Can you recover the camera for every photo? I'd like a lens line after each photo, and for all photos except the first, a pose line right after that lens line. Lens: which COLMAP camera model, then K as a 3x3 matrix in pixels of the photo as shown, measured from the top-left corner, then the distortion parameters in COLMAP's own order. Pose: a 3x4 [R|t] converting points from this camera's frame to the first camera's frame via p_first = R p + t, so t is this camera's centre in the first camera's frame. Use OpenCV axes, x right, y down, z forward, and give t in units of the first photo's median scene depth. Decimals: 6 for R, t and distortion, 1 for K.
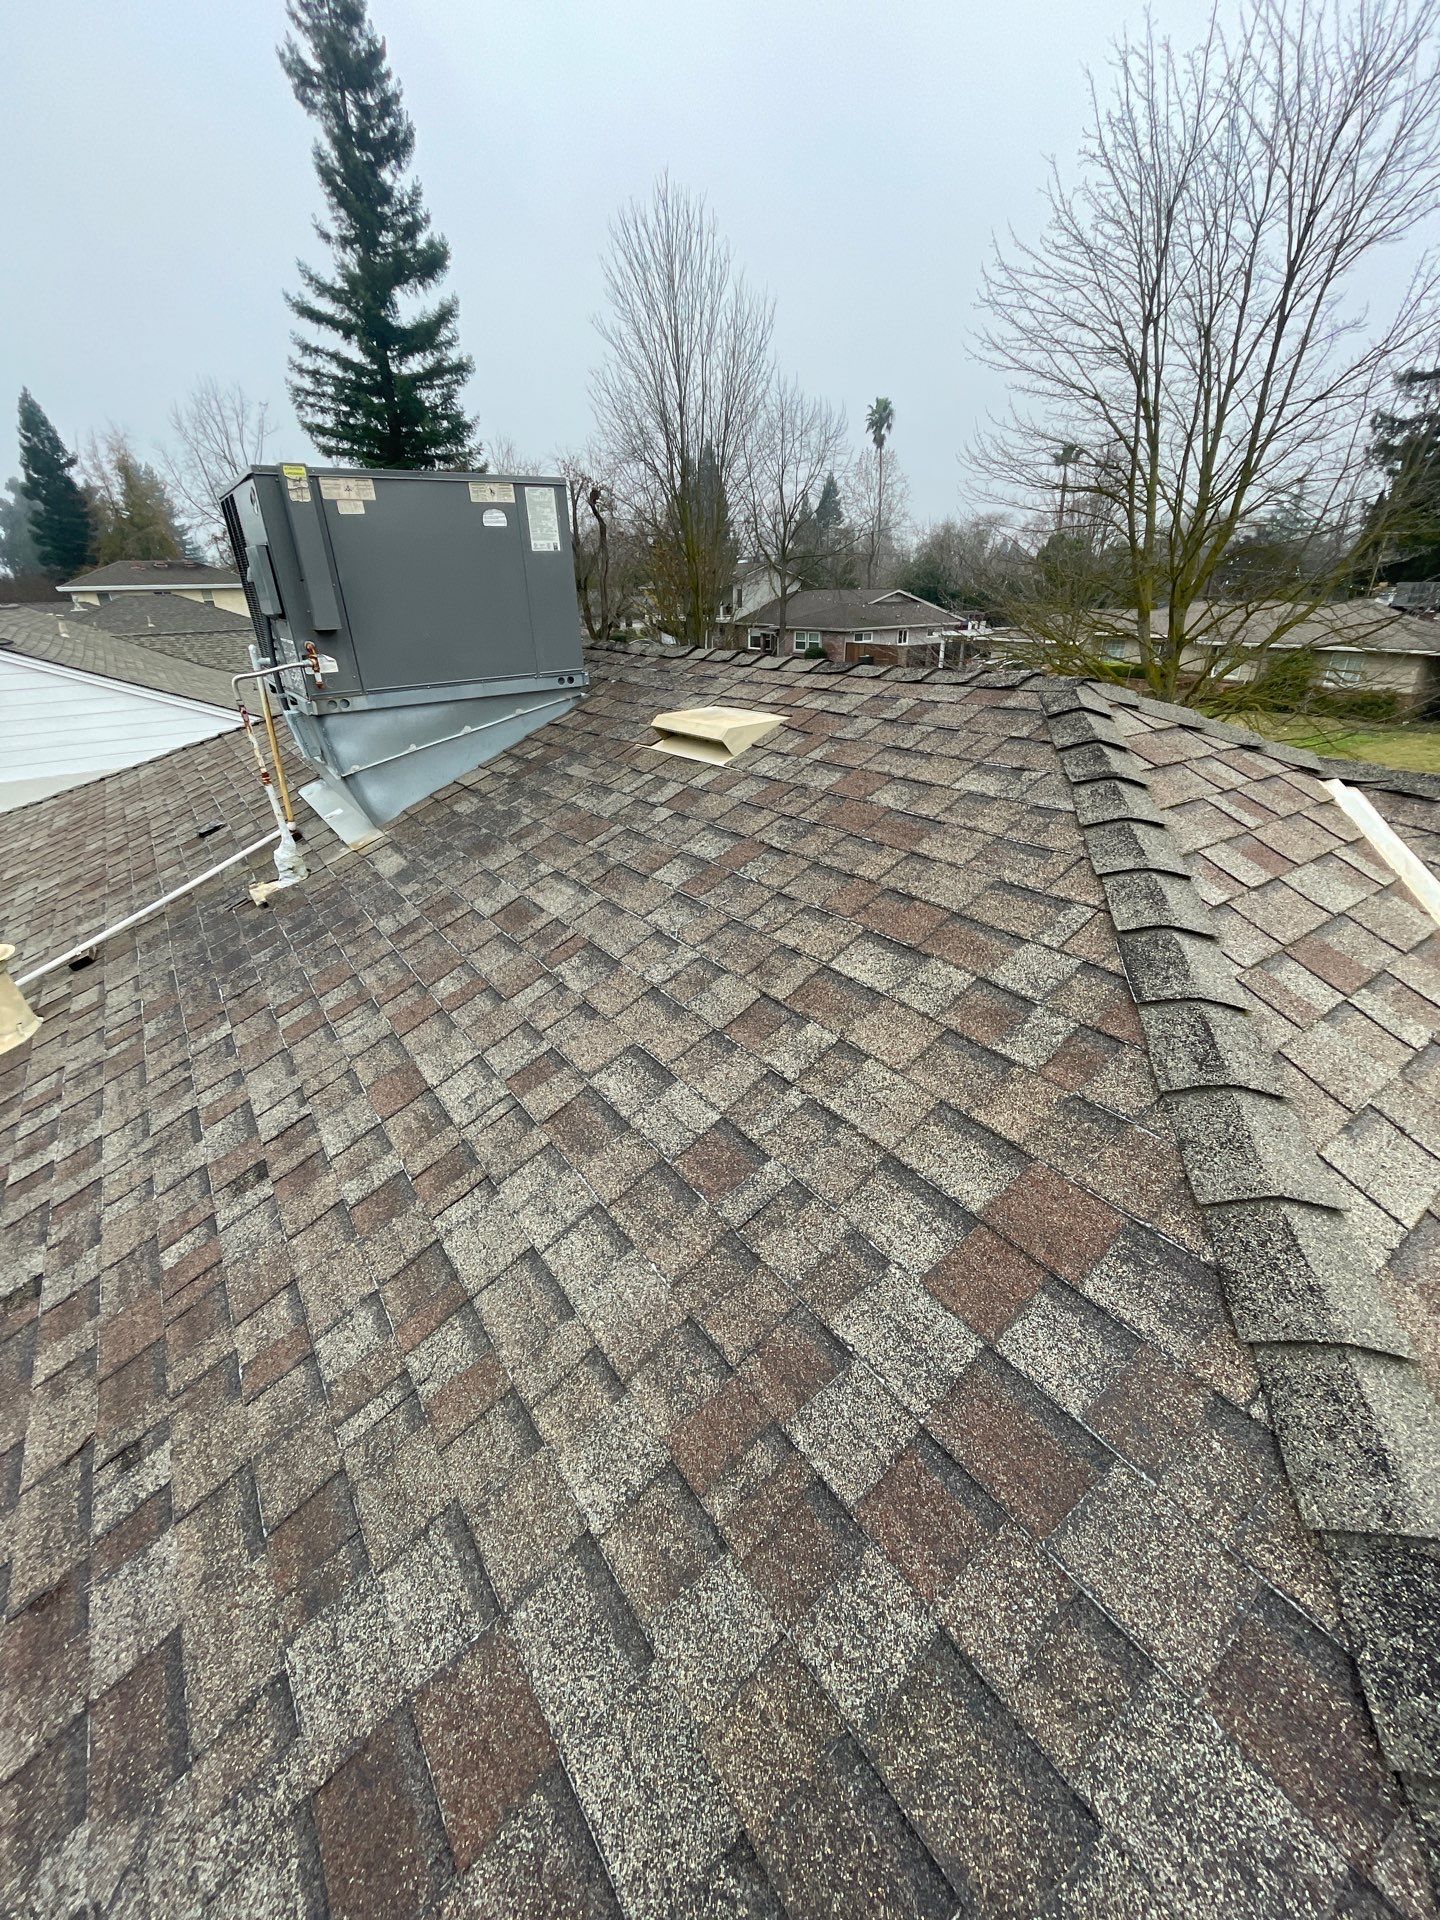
lens RADIAL K [[773.8, 0, 724.3], [0, 773.8, 960.0], [0, 0, 1]] dist [-0.004014, -0.000401]
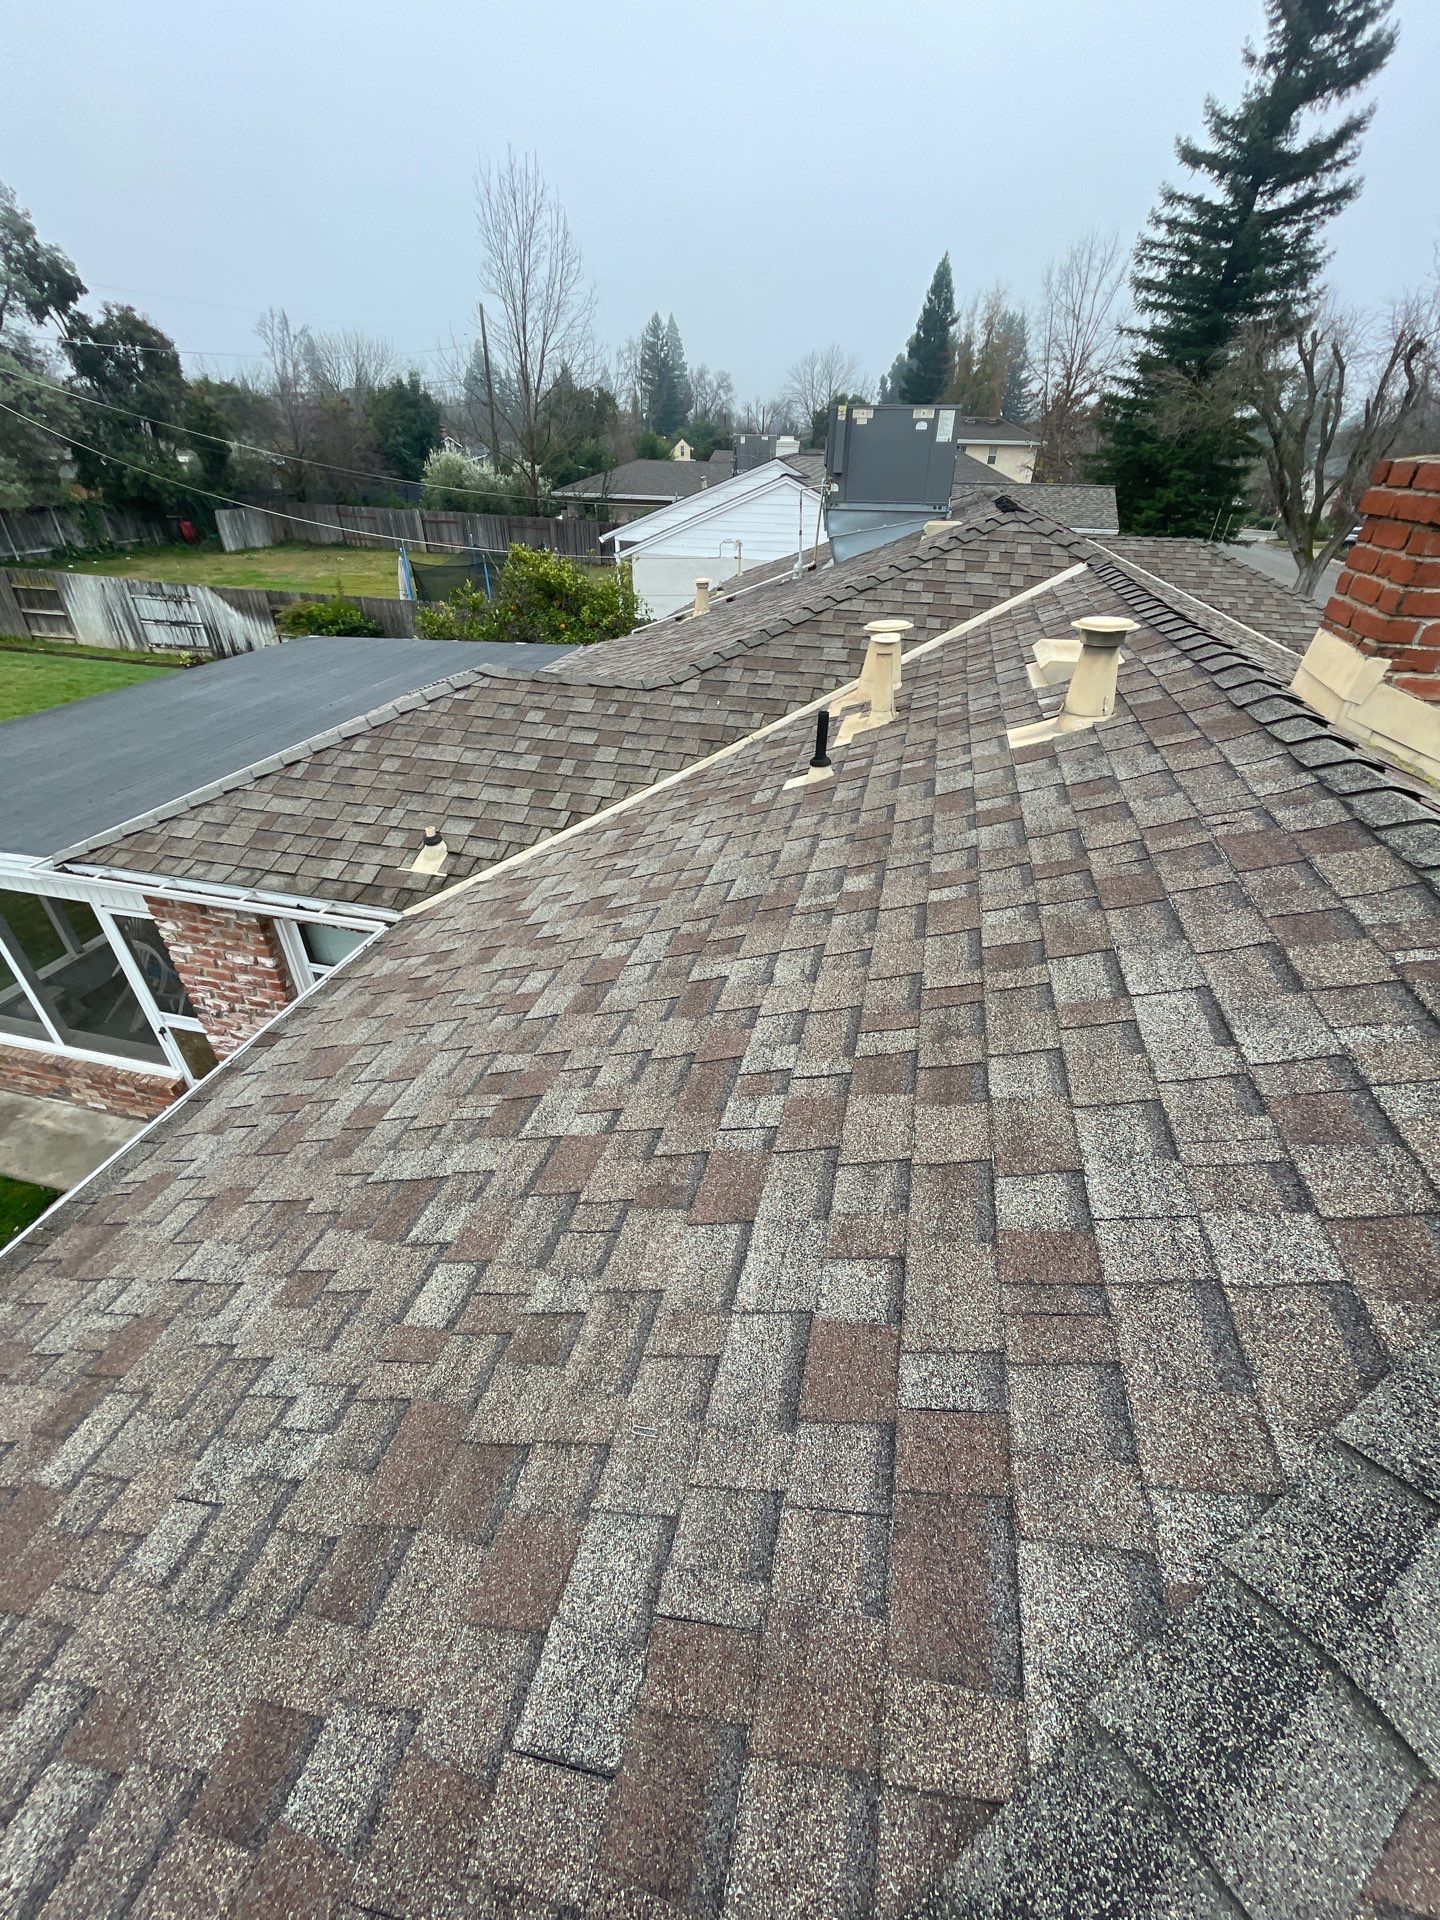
lens RADIAL K [[773.8, 0, 724.3], [0, 773.8, 960.0], [0, 0, 1]] dist [-0.004014, -0.000401]
pose [[0.652824, 0.447385, -0.611284, 0.138382], [-0.360342, 0.893223, 0.268900, 0.041573], [0.666315, 0.044727, 0.744328, -0.097567]]
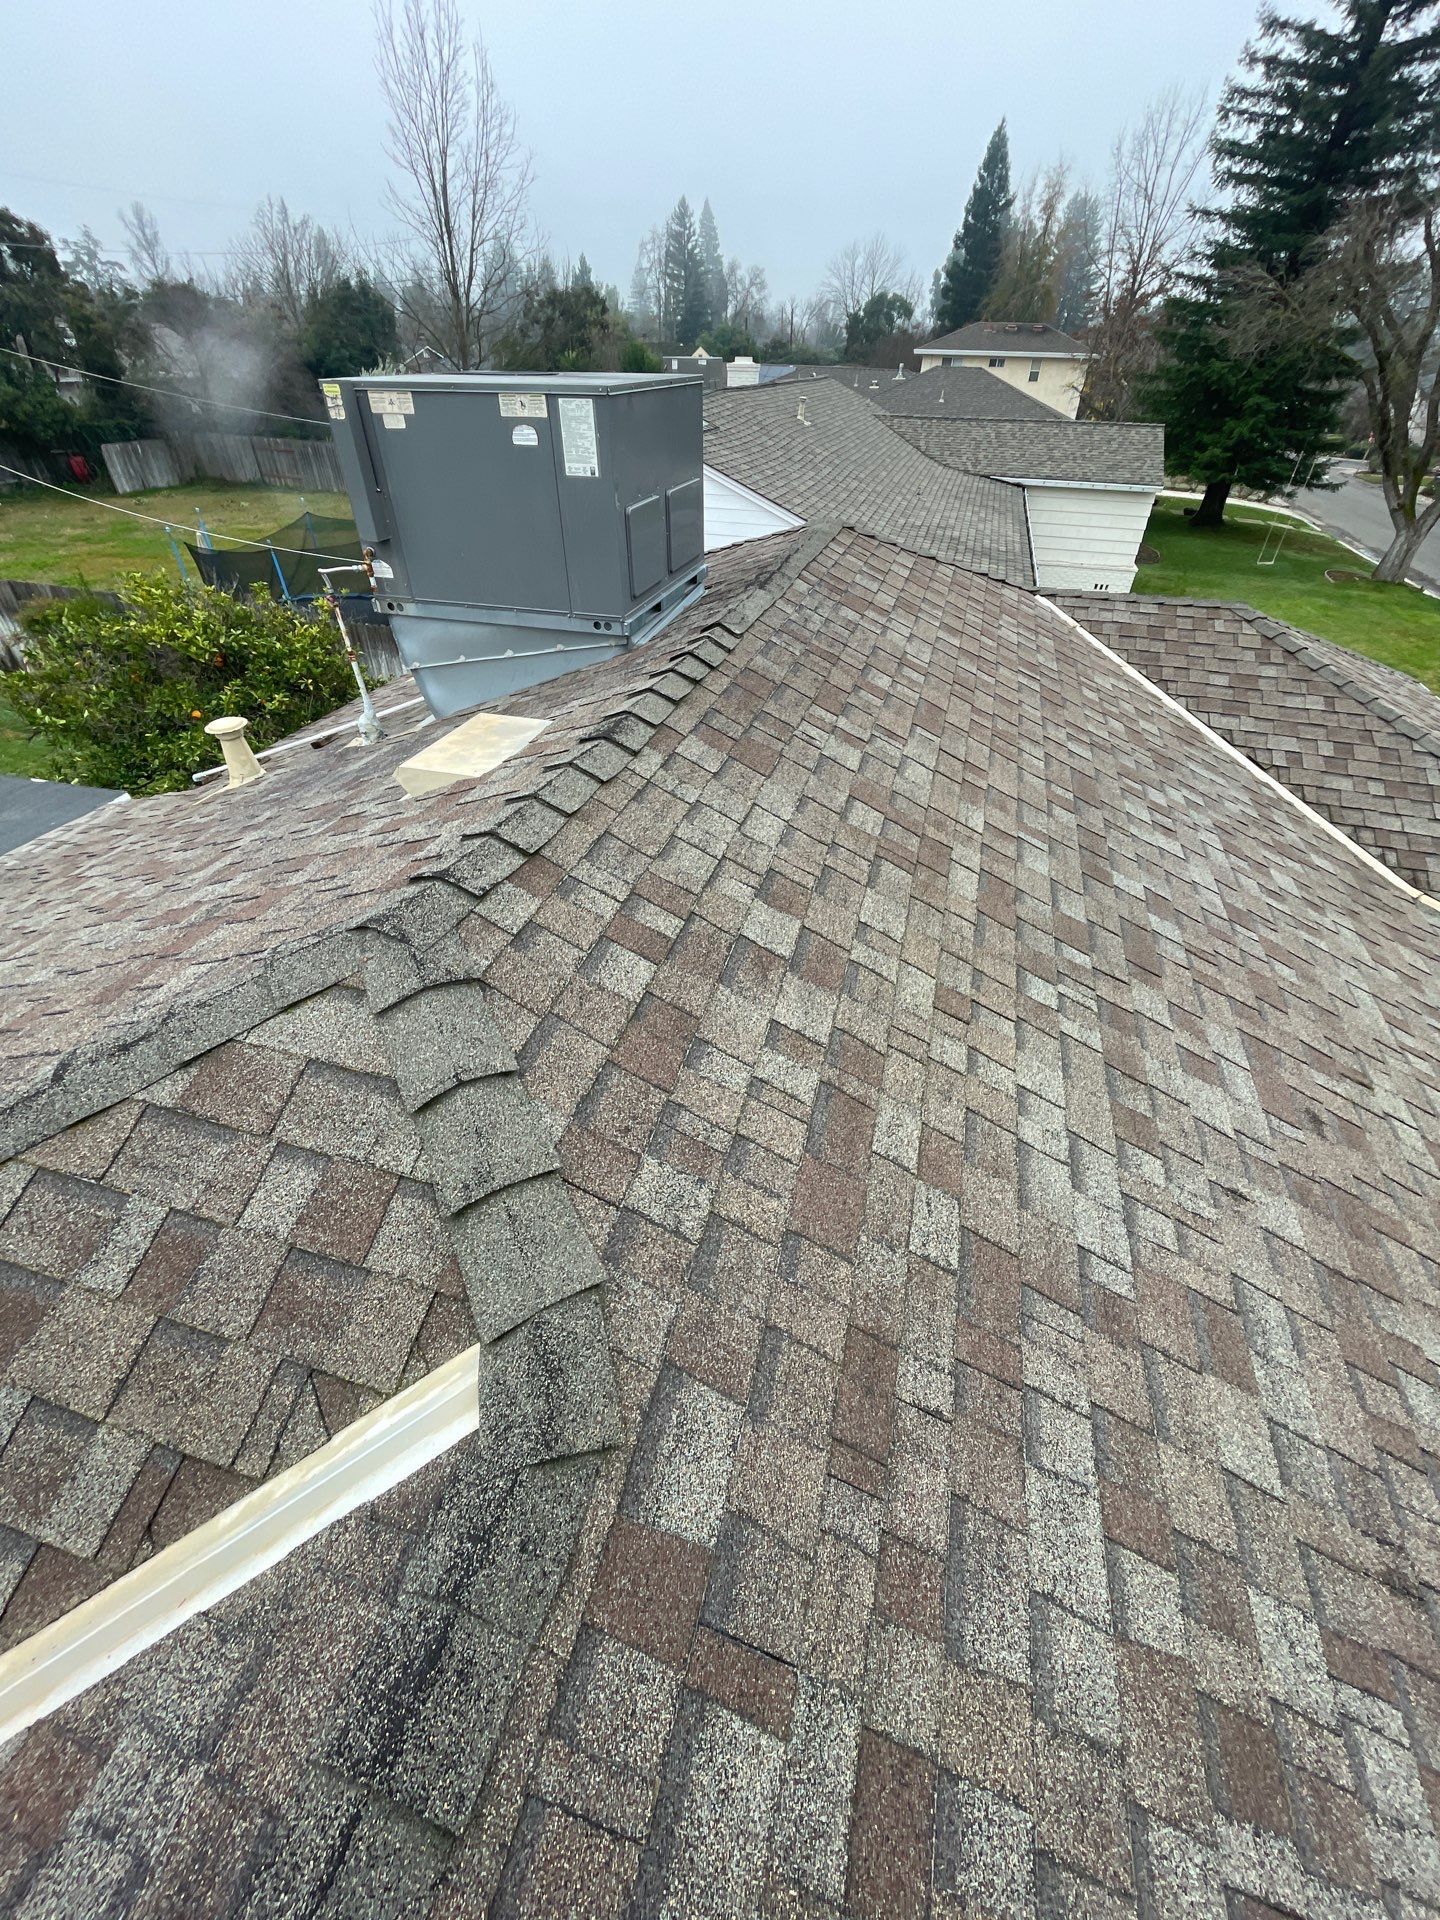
lens RADIAL K [[779.8, 0, 715.9], [0, 779.8, 967.9], [0, 0, 1]] dist [-0.007363, 0.000911]
pose [[0.613923, 0.517071, -0.596437, 0.069628], [-0.373513, 0.855937, 0.357576, -0.044404], [0.695404, 0.003253, 0.718611, 0.050136]]
